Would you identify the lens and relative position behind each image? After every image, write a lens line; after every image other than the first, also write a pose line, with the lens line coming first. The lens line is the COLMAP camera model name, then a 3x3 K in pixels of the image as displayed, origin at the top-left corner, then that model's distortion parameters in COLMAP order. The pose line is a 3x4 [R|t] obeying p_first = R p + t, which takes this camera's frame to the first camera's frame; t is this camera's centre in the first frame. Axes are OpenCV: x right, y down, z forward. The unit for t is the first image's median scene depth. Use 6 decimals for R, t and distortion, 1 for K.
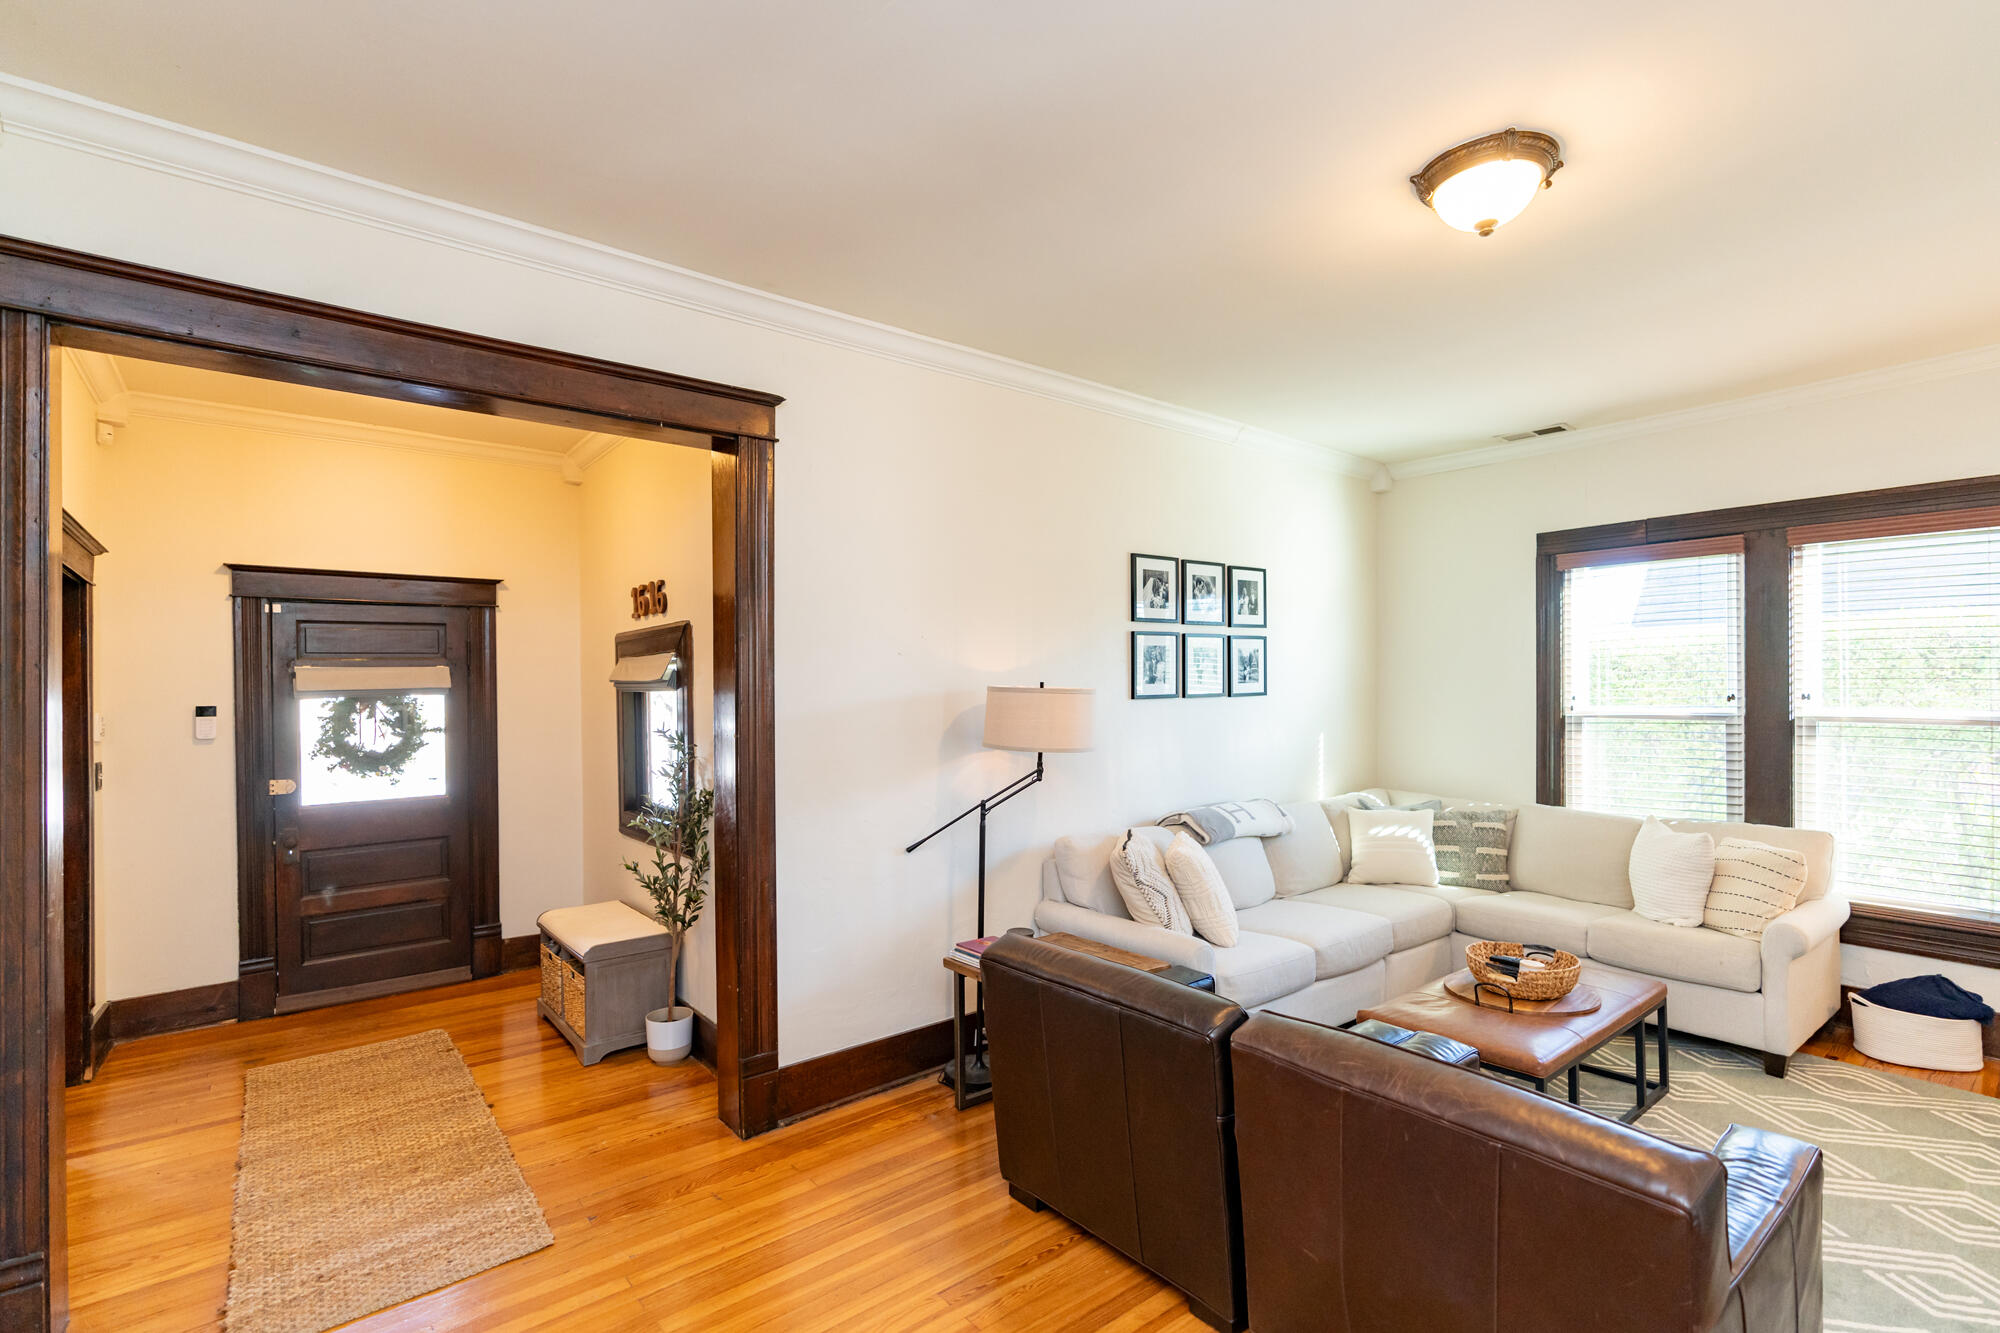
lens RADIAL K [[912.1, 0, 991.2], [0, 912.1, 678.6], [0, 0, 1]] dist [-0.005129, 0.000494]
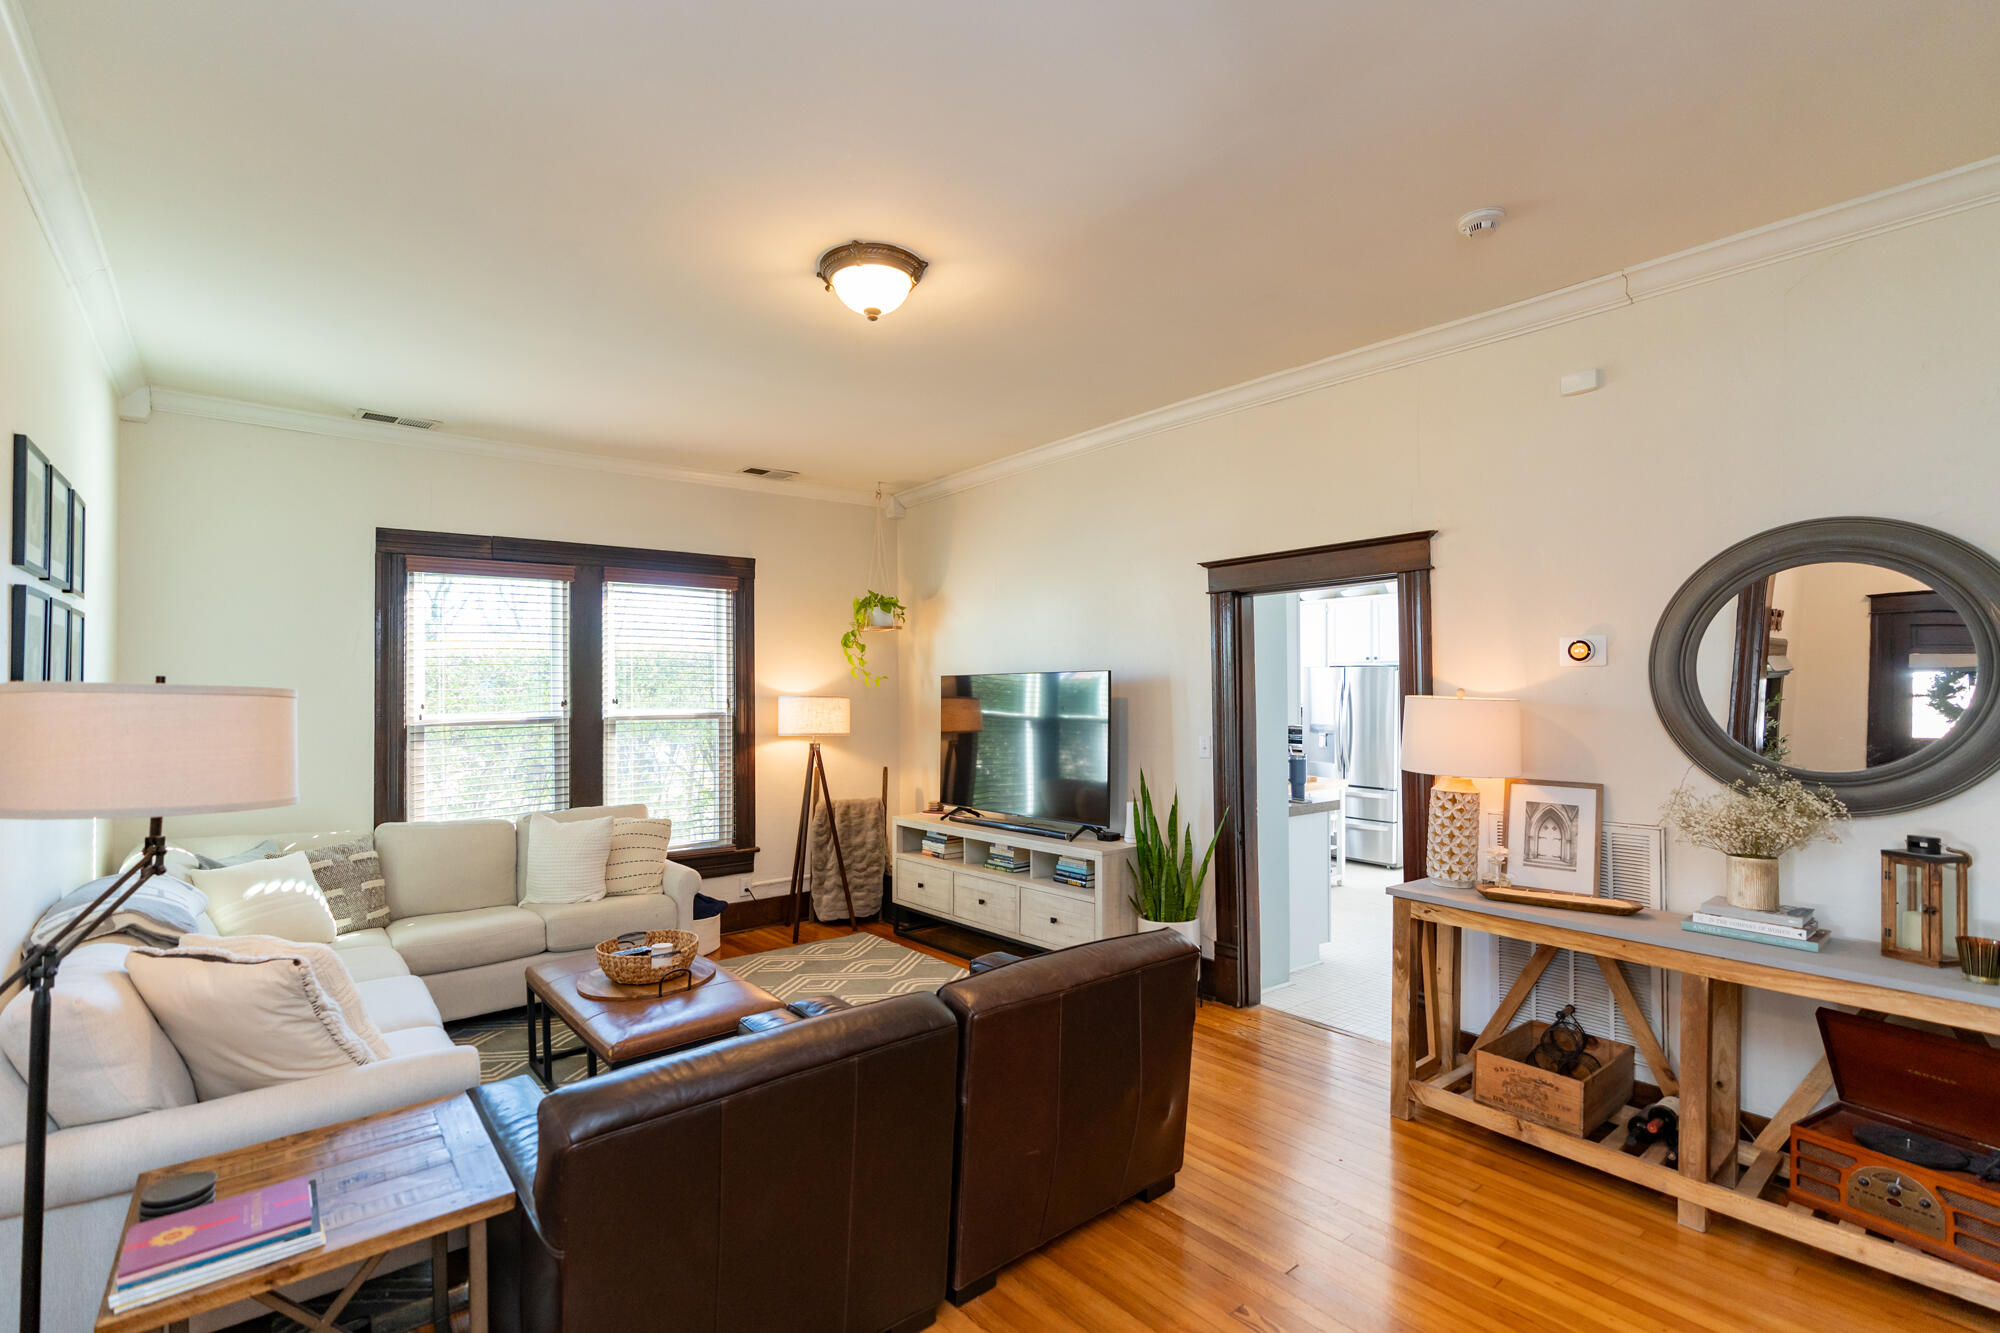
lens RADIAL K [[912.1, 0, 1003.8], [0, 912.1, 676.3], [0, 0, 1]] dist [-0.005129, 0.000494]
pose [[-0.031818, 0.019709, 0.999299, -0.366485], [0.005448, 0.999794, -0.019546, 0.011937], [-0.999479, 0.004822, -0.031919, 0.454058]]
